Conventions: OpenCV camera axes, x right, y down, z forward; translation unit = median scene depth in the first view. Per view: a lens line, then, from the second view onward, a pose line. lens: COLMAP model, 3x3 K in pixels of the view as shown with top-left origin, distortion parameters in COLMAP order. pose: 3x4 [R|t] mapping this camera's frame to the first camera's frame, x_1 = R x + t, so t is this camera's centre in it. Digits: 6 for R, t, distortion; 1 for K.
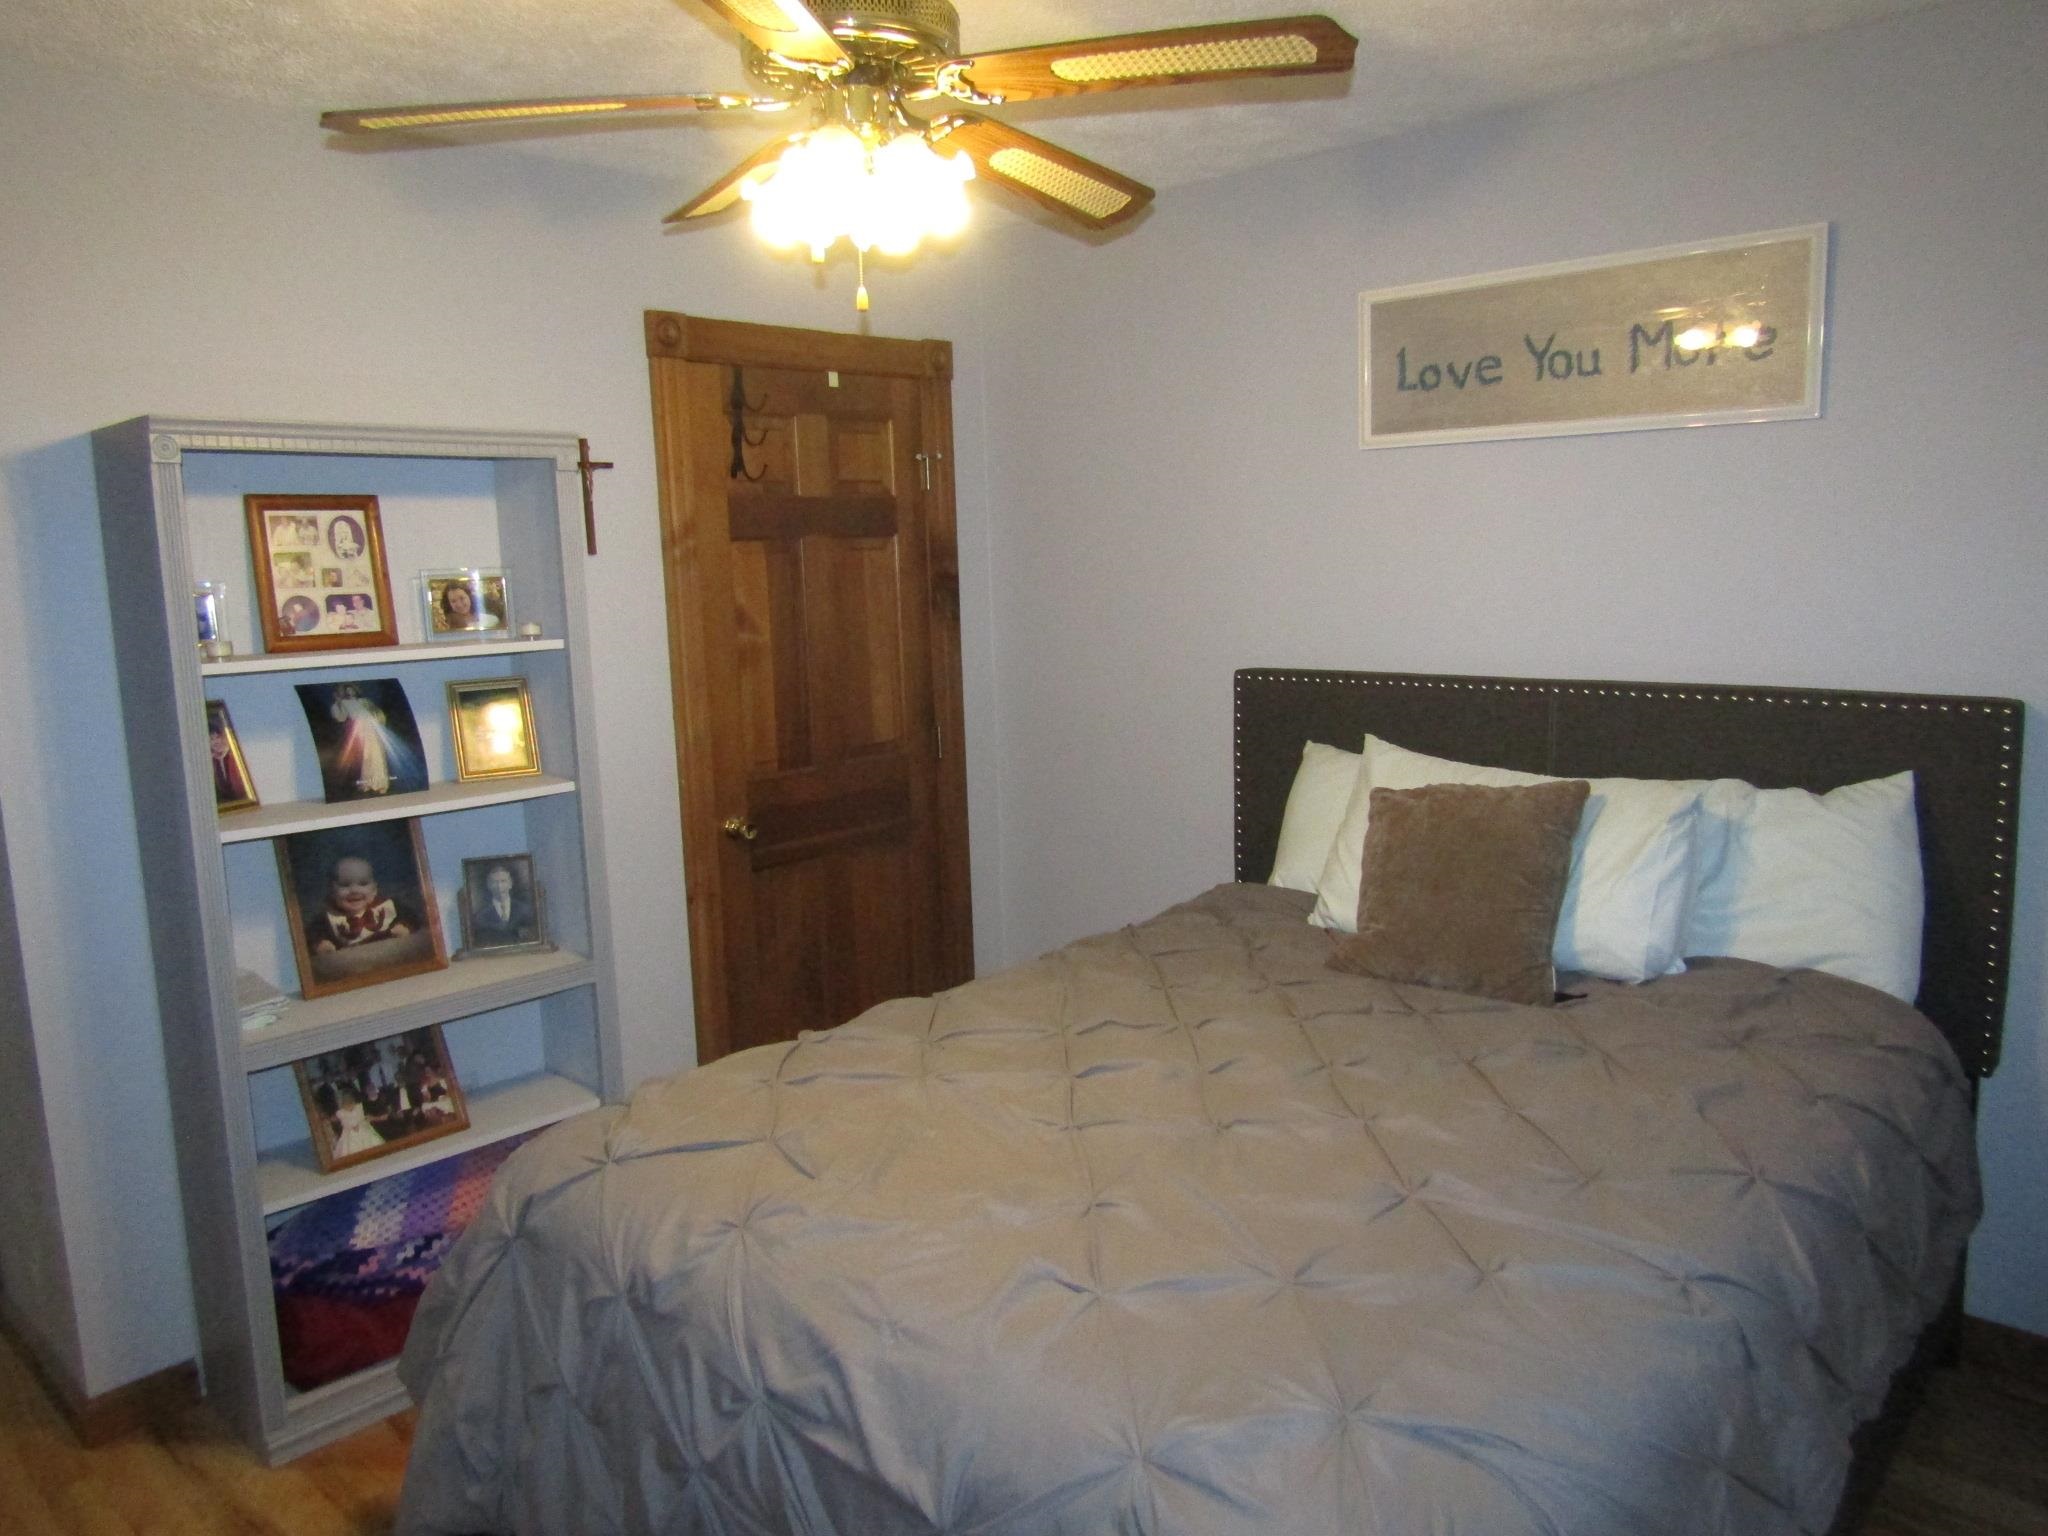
lens RADIAL K [[1450.6, 0, 1003.8], [0, 1450.6, 775.1], [0, 0, 1]] dist [-0.010603, -0.000230]
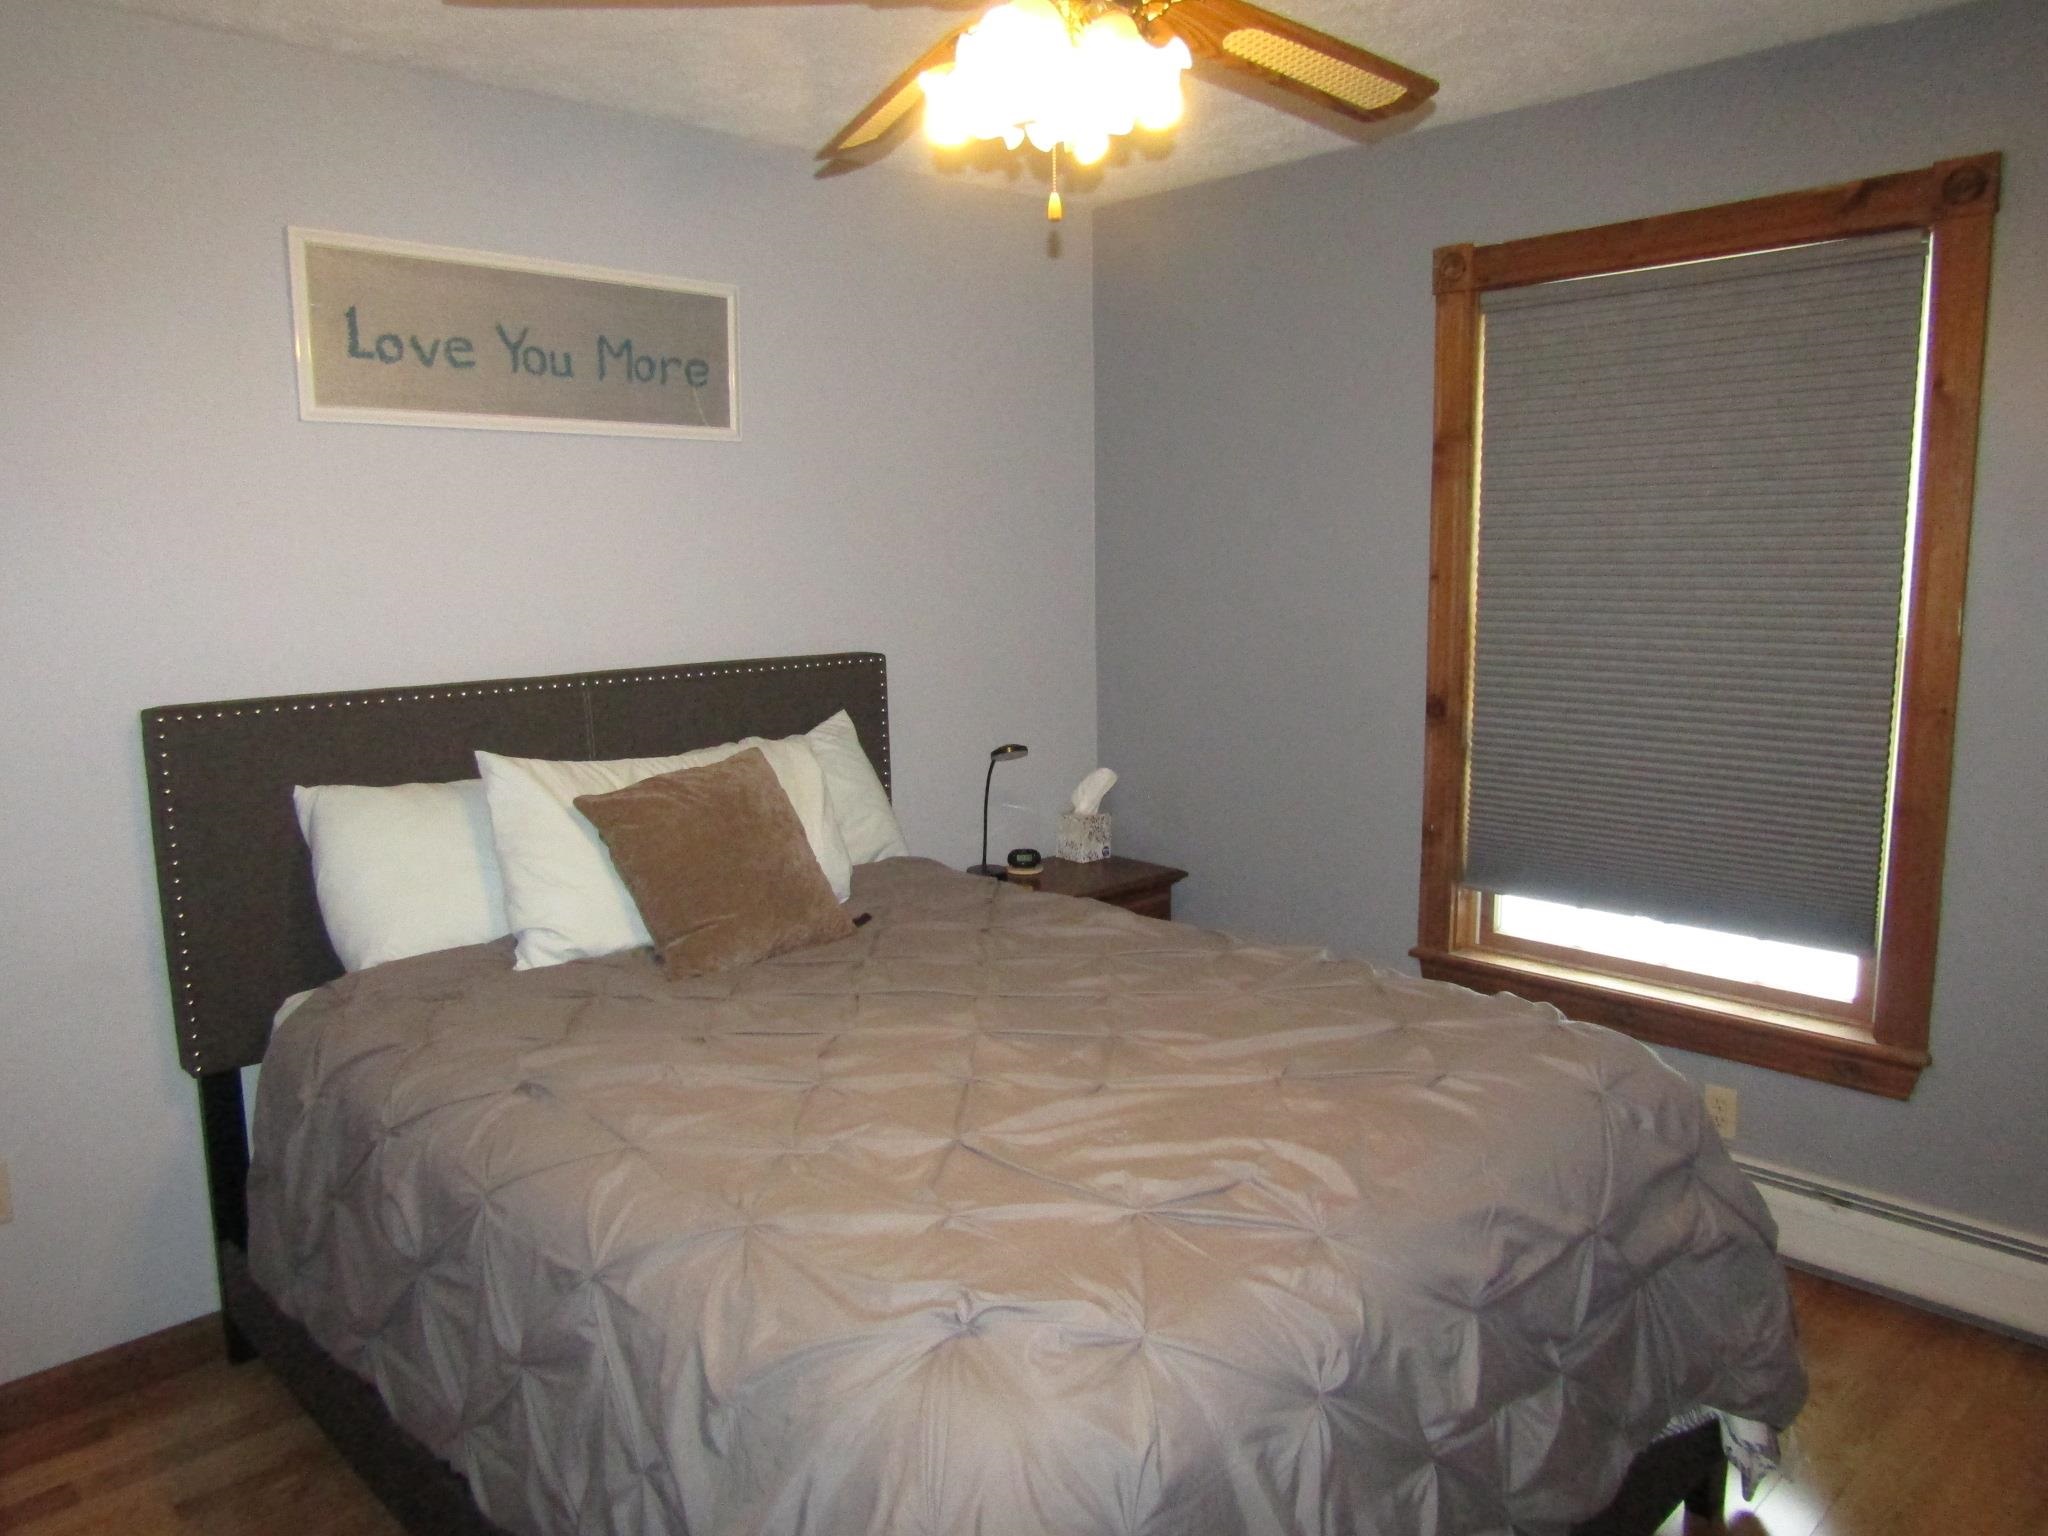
lens RADIAL K [[1450.6, 0, 1002.7], [0, 1450.6, 761.4], [0, 0, 1]] dist [-0.010603, -0.000230]
pose [[0.069720, -0.119456, 0.990389, -0.593367], [0.164033, 0.980663, 0.106736, -0.063989], [-0.983988, 0.155015, 0.087966, 0.615699]]
